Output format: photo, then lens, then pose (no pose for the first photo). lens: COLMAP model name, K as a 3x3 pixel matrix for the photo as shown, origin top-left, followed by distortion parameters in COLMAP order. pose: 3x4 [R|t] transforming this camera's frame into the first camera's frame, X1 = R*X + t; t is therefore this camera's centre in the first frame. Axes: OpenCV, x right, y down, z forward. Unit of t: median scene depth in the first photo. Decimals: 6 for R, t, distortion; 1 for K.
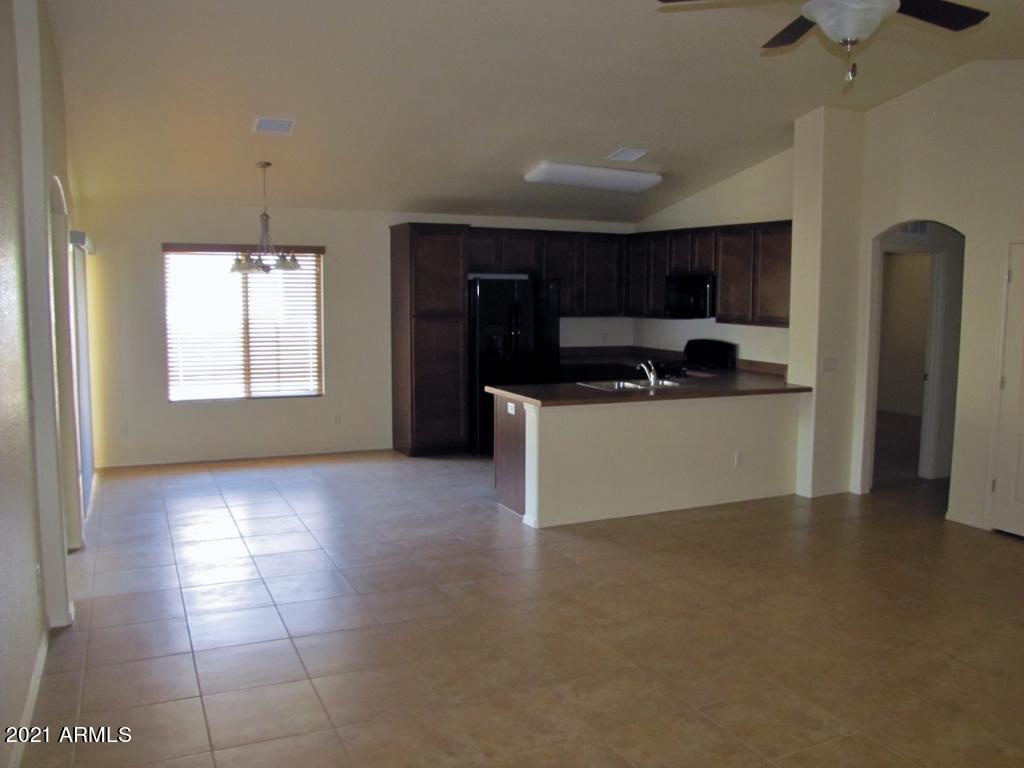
lens RADIAL K [[855.1, 0, 512.0], [0, 855.1, 384.0], [0, 0, 1]] dist [-0.180073, 0.119202]
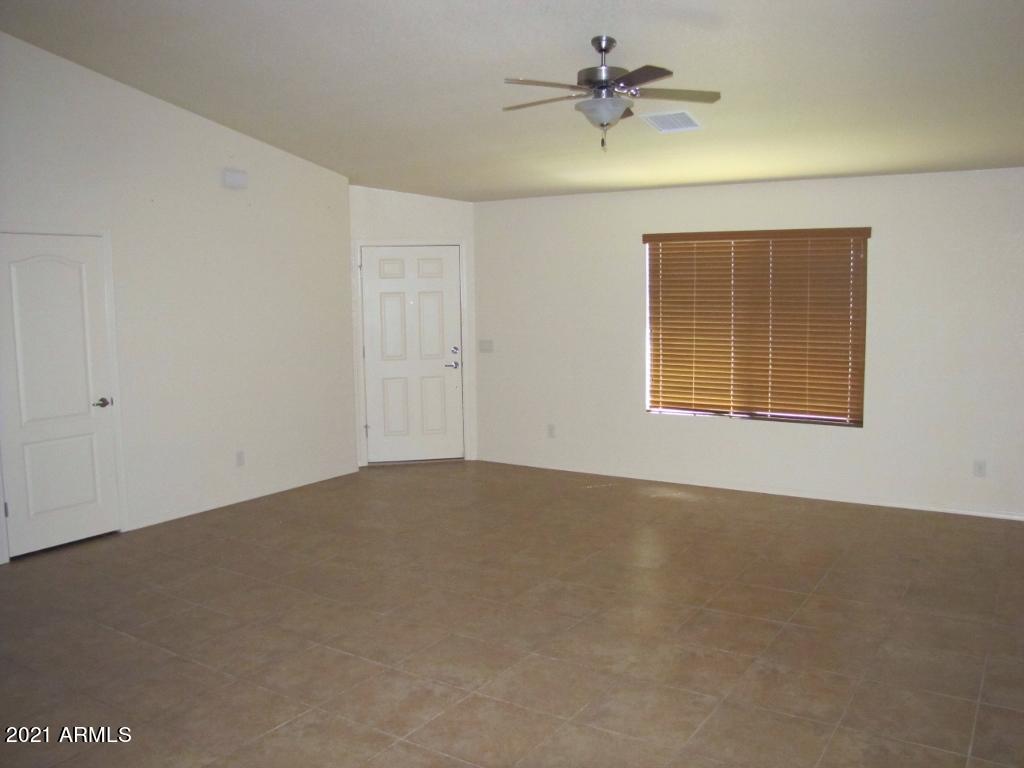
lens RADIAL K [[855.1, 0, 512.0], [0, 855.1, 384.0], [0, 0, 1]] dist [-0.180073, 0.119202]
pose [[-0.550700, -0.086572, 0.830202, -0.684393], [0.089418, 0.982765, 0.161795, -0.161663], [-0.829900, 0.163335, -0.533467, 1.563383]]
